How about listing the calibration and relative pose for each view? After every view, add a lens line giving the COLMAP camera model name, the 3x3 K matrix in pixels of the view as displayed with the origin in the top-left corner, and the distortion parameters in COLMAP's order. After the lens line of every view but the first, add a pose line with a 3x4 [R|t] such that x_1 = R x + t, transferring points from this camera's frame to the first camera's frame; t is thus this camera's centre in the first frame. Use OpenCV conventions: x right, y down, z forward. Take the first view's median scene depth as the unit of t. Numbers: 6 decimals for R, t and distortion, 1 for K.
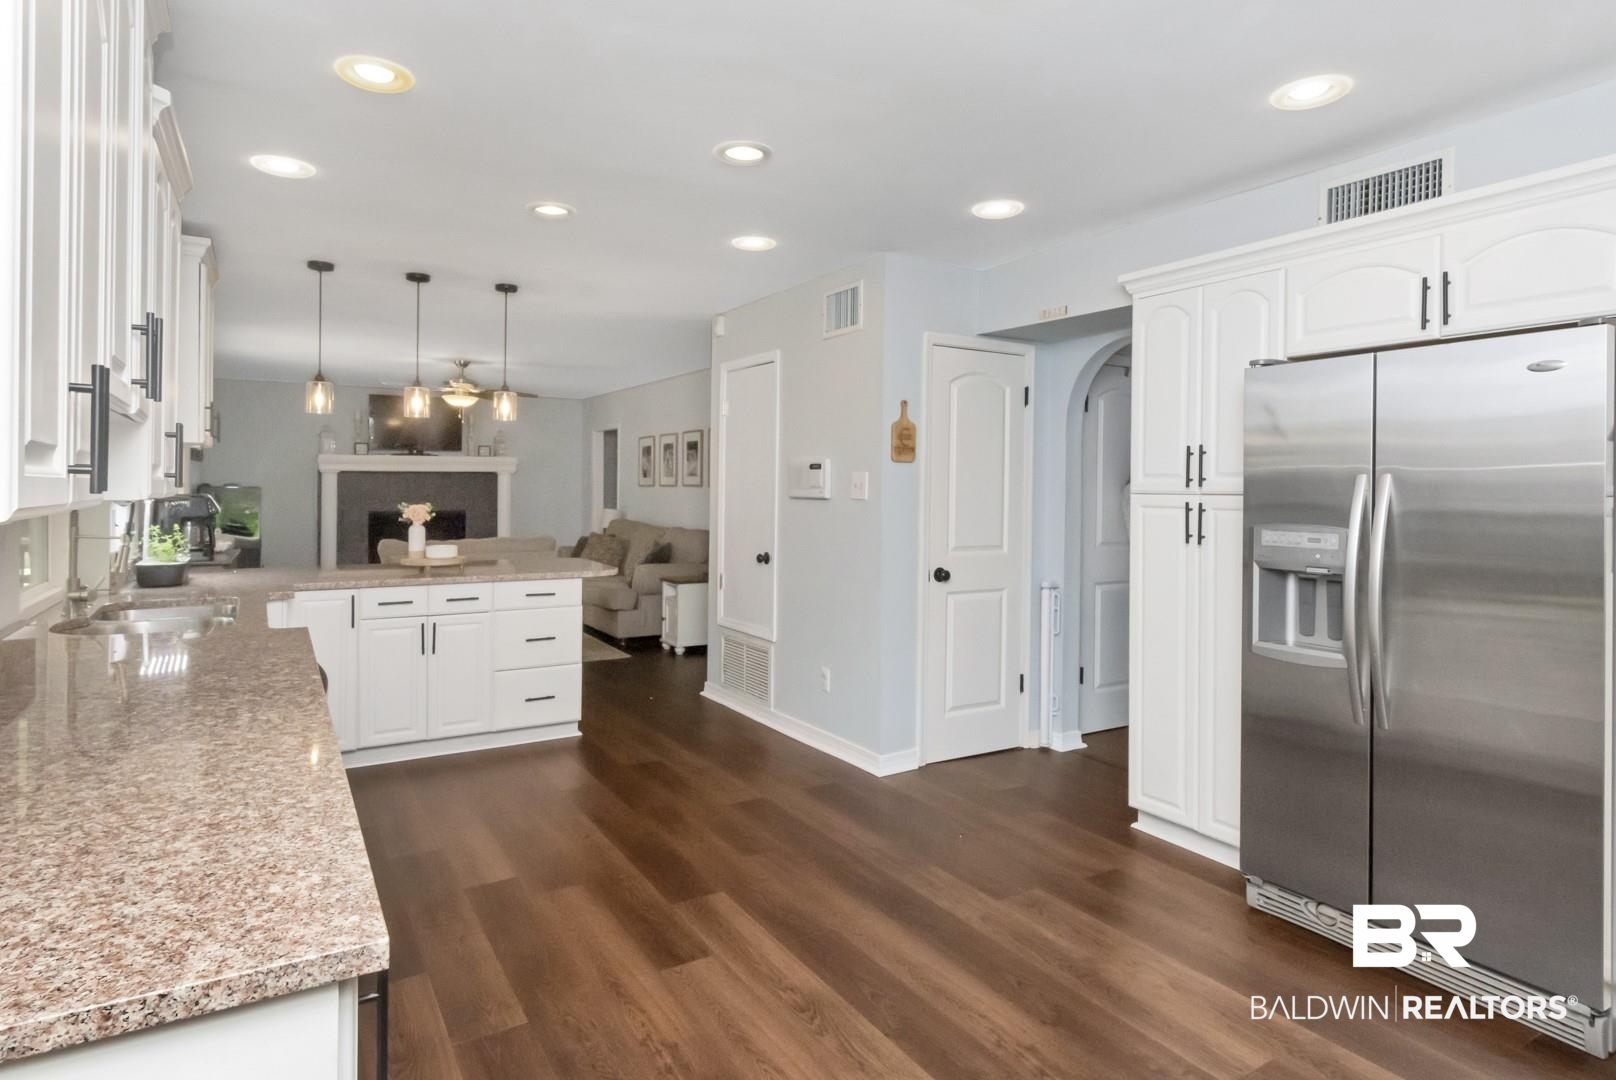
lens RADIAL K [[879.9, 0, 780.8], [0, 879.9, 497.2], [0, 0, 1]] dist [0.002618, 0.000246]
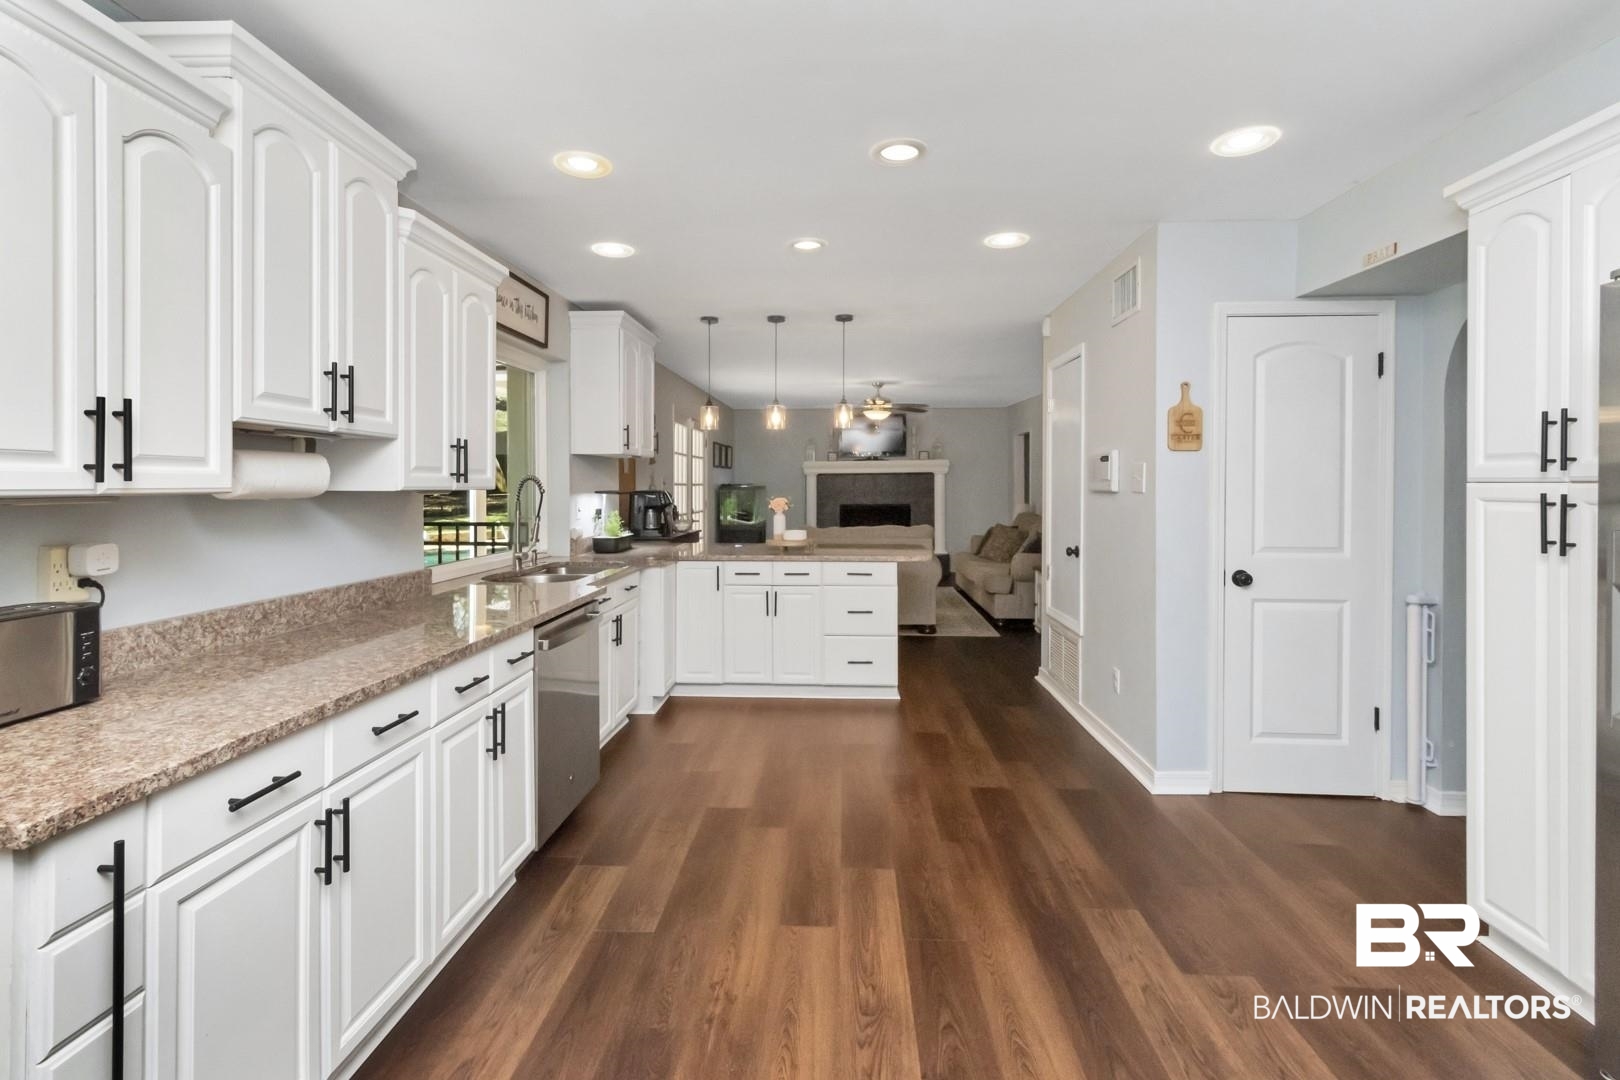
lens RADIAL K [[734.4, 0, 800.0], [0, 734.4, 489.6], [0, 0, 1]] dist [-0.001070, -0.000309]
pose [[0.830062, -0.004745, -0.557651, 0.230029], [0.001296, 0.999978, -0.006581, 0.004383], [0.557670, 0.004740, 0.830049, 0.154643]]
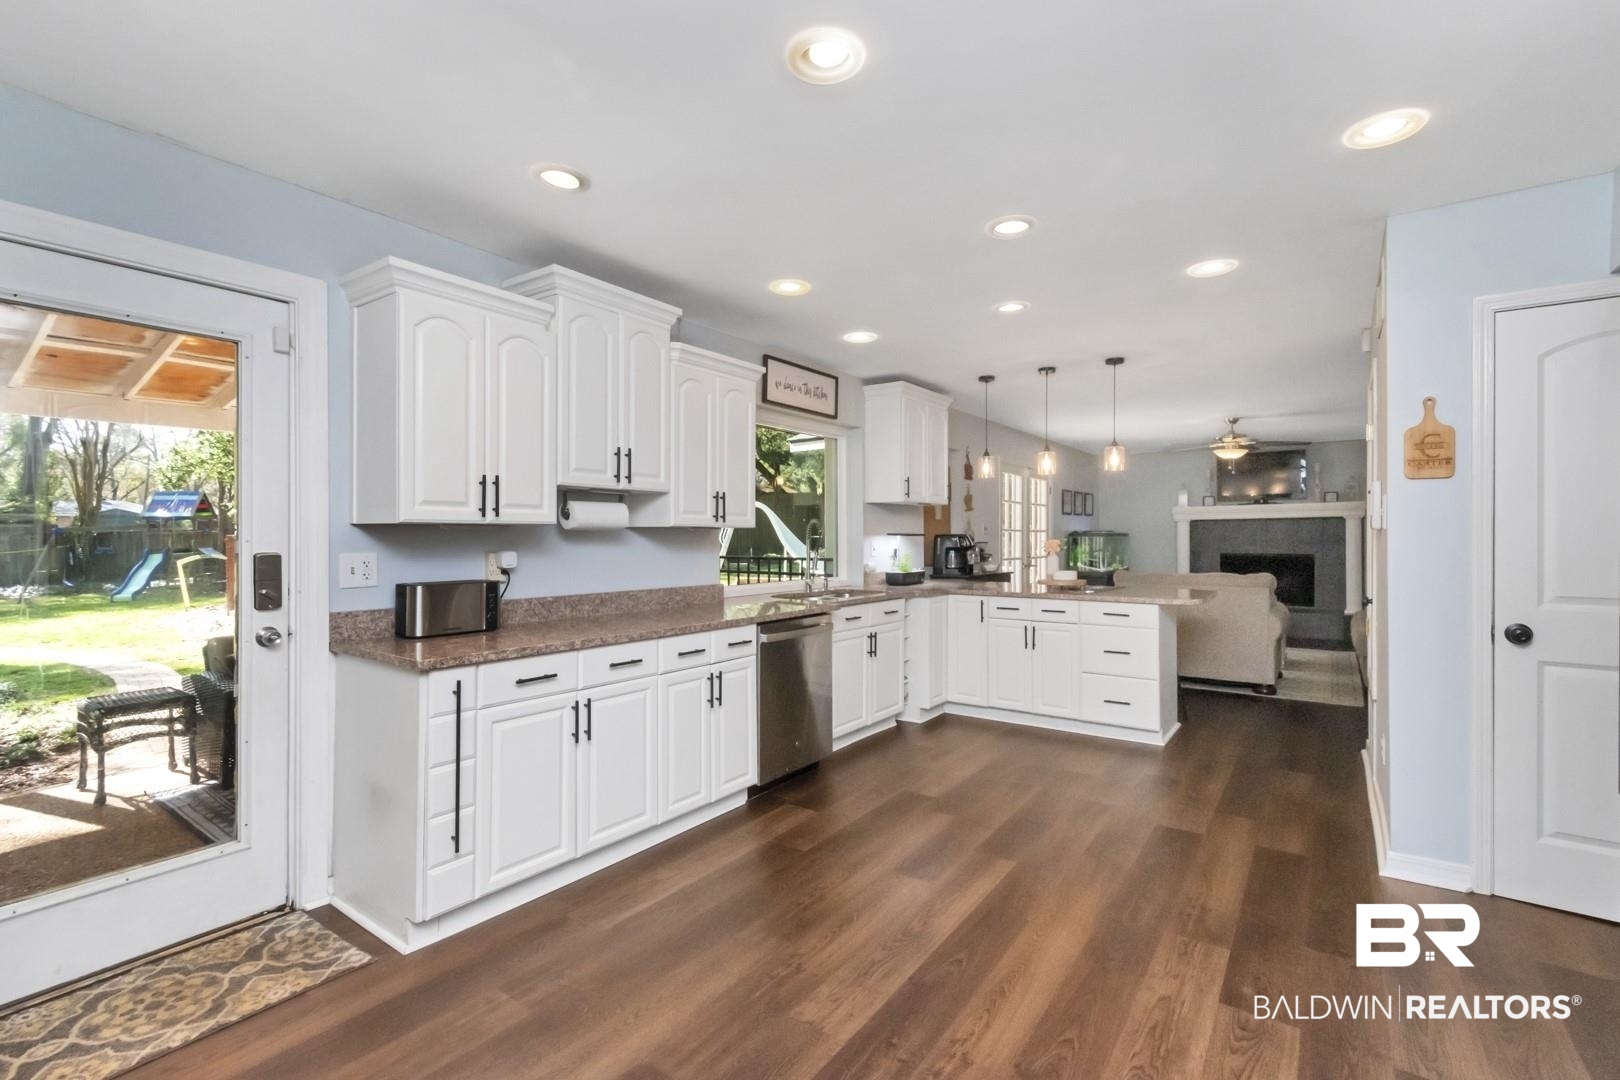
lens RADIAL K [[712.5, 0, 810.0], [0, 712.5, 540.0], [0, 0, 1]] dist [-0.000816, -0.000150]
pose [[0.401962, -0.003479, -0.915650, 0.485872], [-0.006626, 0.999956, -0.006709, 0.020994], [0.915633, 0.008764, 0.401921, 0.259309]]
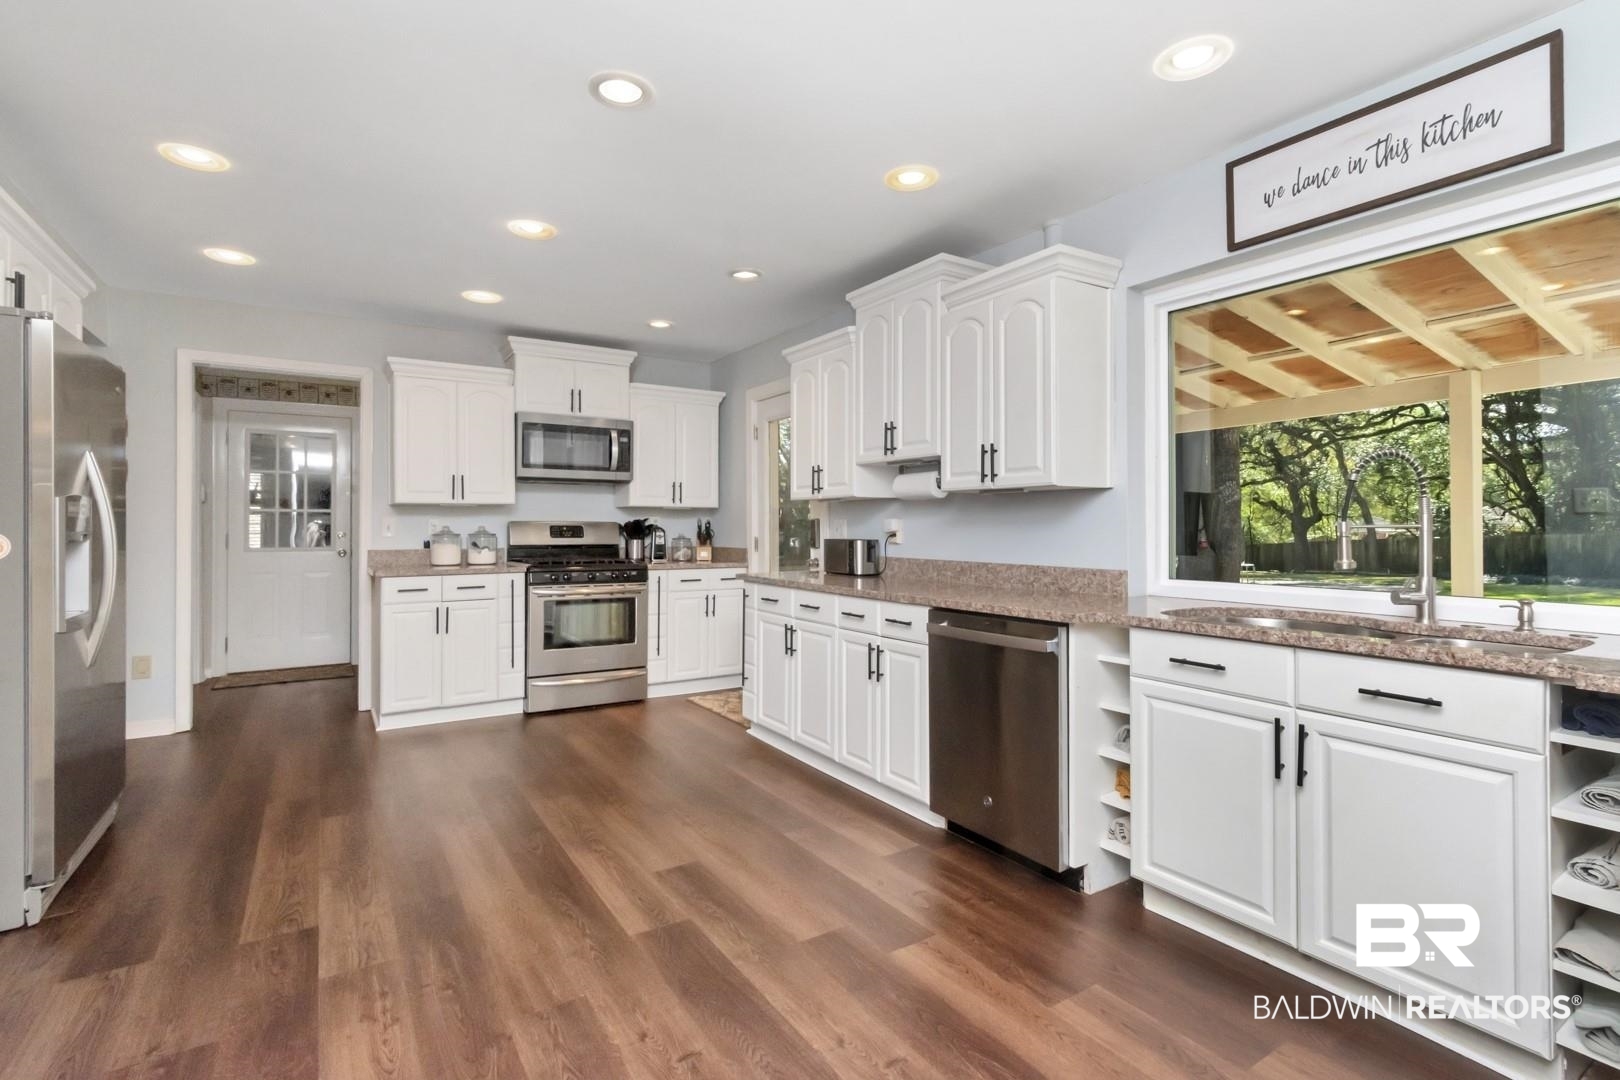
lens RADIAL K [[746.2, 0, 802.6], [0, 746.2, 522.2], [0, 0, 1]] dist [-0.000507, -0.000045]
pose [[-0.998977, -0.010317, -0.044026, -0.138663], [-0.010382, 0.999945, 0.001263, 0.033820], [0.044010, 0.001719, -0.999030, 1.216884]]
